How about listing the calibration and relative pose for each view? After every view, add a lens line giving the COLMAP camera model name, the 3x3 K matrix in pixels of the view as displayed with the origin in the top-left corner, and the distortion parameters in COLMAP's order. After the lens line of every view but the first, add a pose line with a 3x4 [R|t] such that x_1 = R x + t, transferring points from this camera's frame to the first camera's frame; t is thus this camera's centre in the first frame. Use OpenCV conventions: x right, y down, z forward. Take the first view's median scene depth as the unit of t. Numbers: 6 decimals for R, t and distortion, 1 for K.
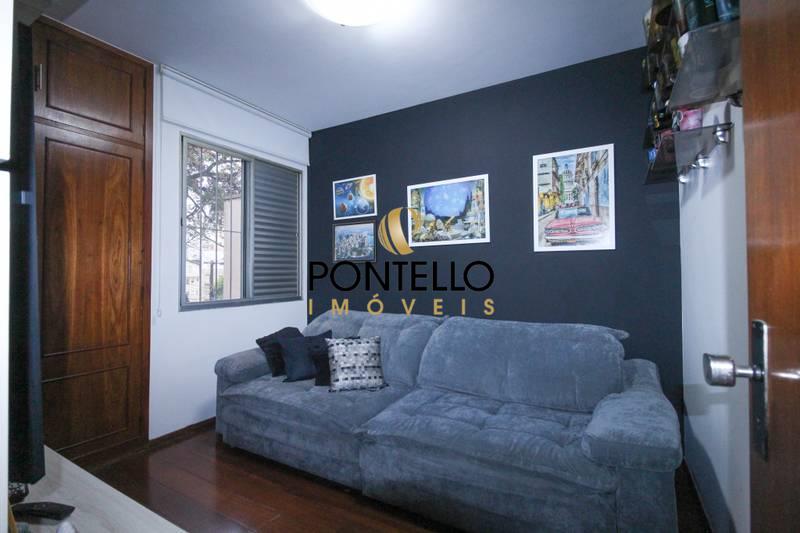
lens RADIAL K [[371.6, 0, 404.9], [0, 371.6, 268.0], [0, 0, 1]] dist [0.010686, -0.005645]
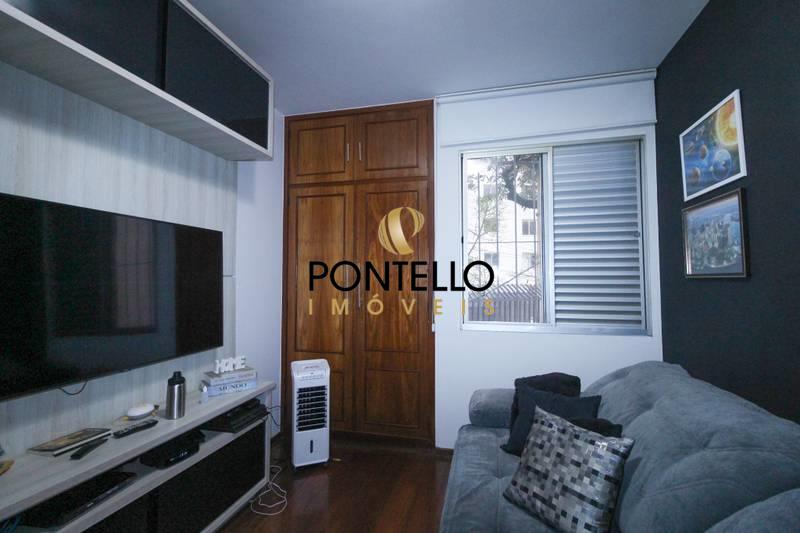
lens RADIAL K [[371.6, 0, 403.4], [0, 371.6, 260.2], [0, 0, 1]] dist [0.010686, -0.005645]
pose [[0.258049, -0.042613, -0.965191, 0.252360], [0.010654, 0.999092, -0.041262, -0.022598], [0.966073, 0.000365, 0.258269, 0.466179]]
